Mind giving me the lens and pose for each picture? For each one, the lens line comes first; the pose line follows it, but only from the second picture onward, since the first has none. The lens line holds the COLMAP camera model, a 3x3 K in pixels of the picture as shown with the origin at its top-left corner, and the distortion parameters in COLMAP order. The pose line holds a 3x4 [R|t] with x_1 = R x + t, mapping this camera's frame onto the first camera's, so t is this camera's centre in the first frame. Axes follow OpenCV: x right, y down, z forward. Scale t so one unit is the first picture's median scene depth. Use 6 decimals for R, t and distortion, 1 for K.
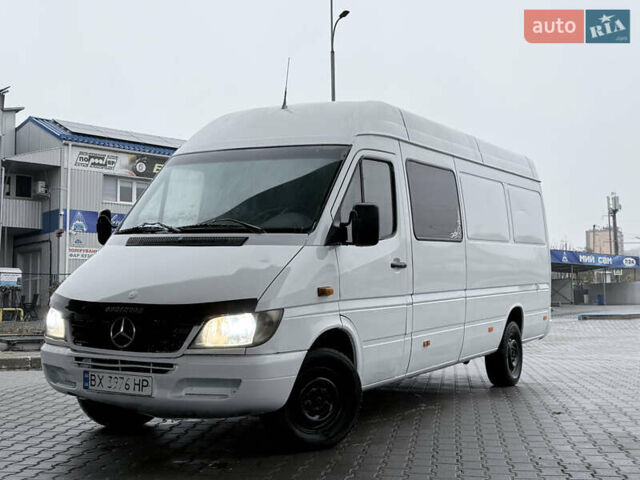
lens RADIAL K [[862.0, 0, 319.8], [0, 862.0, 253.5], [0, 0, 1]] dist [0.145507, -0.120396]
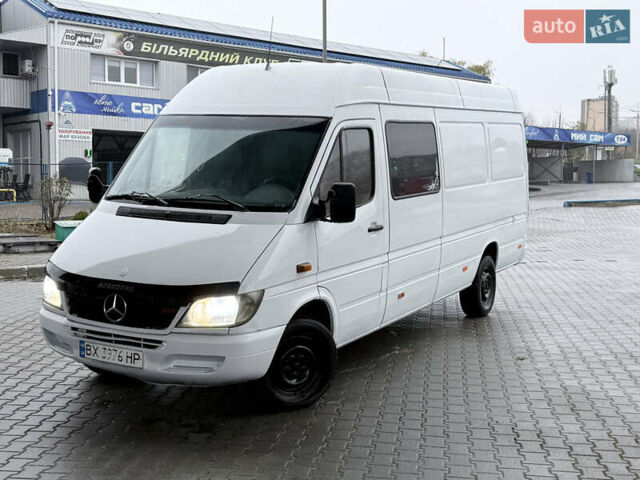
lens RADIAL K [[861.0, 0, 311.0], [0, 861.0, 239.4], [0, 0, 1]] dist [0.138598, -0.090915]
pose [[0.999941, 0.010852, 0.000972, 0.012641], [-0.010884, 0.990687, 0.135725, -0.125346], [0.000510, -0.135728, 0.990746, -0.048020]]
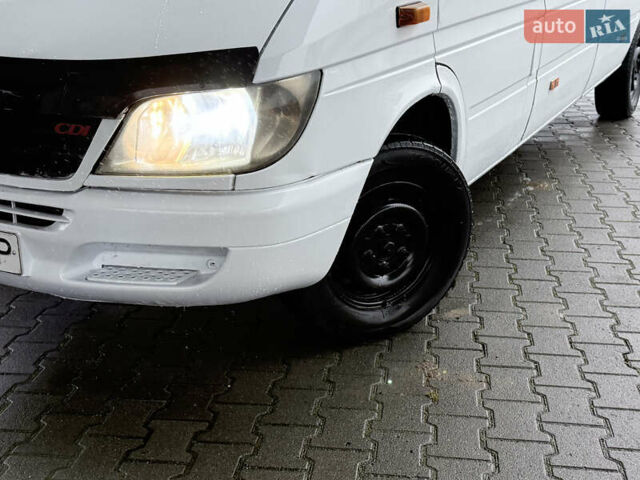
lens RADIAL K [[862.0, 0, 319.8], [0, 862.0, 253.5], [0, 0, 1]] dist [0.145507, -0.120396]
pose [[0.999874, -0.011363, 0.011068, -0.042397], [0.006451, 0.928721, 0.370722, -0.006214], [-0.014491, -0.370604, 0.928678, 0.510203]]
